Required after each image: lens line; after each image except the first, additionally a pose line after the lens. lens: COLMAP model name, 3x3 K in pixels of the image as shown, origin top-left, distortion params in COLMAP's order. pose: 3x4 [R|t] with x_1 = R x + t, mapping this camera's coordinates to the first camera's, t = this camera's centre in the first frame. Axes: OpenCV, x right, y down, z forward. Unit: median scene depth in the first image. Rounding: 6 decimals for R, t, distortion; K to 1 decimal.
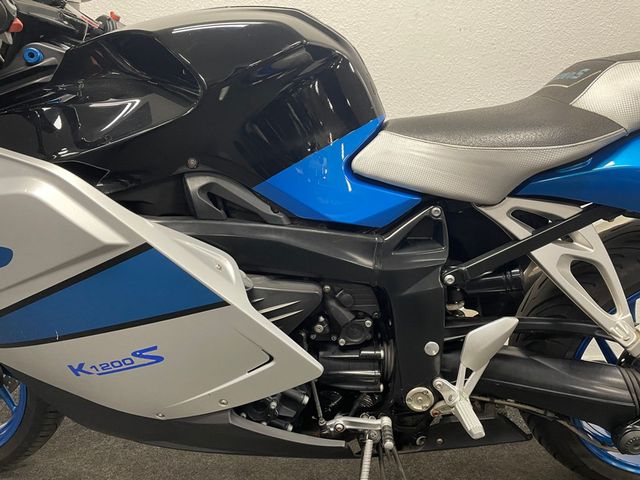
lens RADIAL K [[482.9, 0, 322.4], [0, 482.9, 232.8], [0, 0, 1]] dist [0.094556, -0.119772]
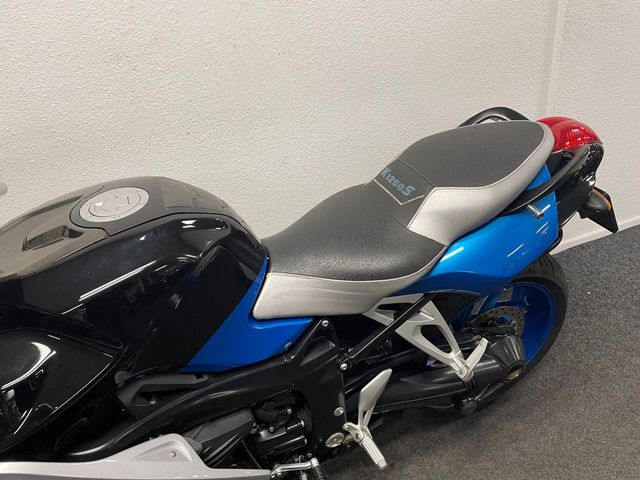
lens RADIAL K [[482.9, 0, 322.4], [0, 482.9, 232.8], [0, 0, 1]] dist [0.094556, -0.119772]
pose [[0.910659, -0.280120, 0.303700, -0.087865], [0.174546, 0.927089, 0.331723, -0.683108], [-0.374479, -0.249077, 0.893155, -0.057637]]
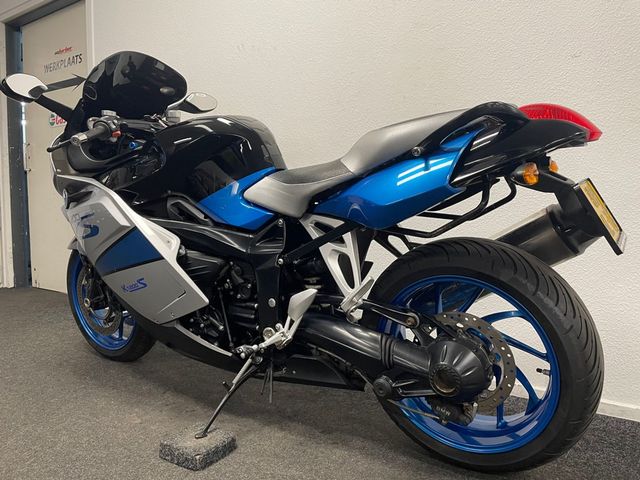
lens RADIAL K [[482.9, 0, 322.4], [0, 482.9, 232.8], [0, 0, 1]] dist [0.094556, -0.119772]
pose [[0.853543, 0.043624, -0.519193, 1.256948], [-0.106486, 0.990061, -0.091872, 0.135948], [0.510025, 0.133703, 0.849704, -0.371929]]
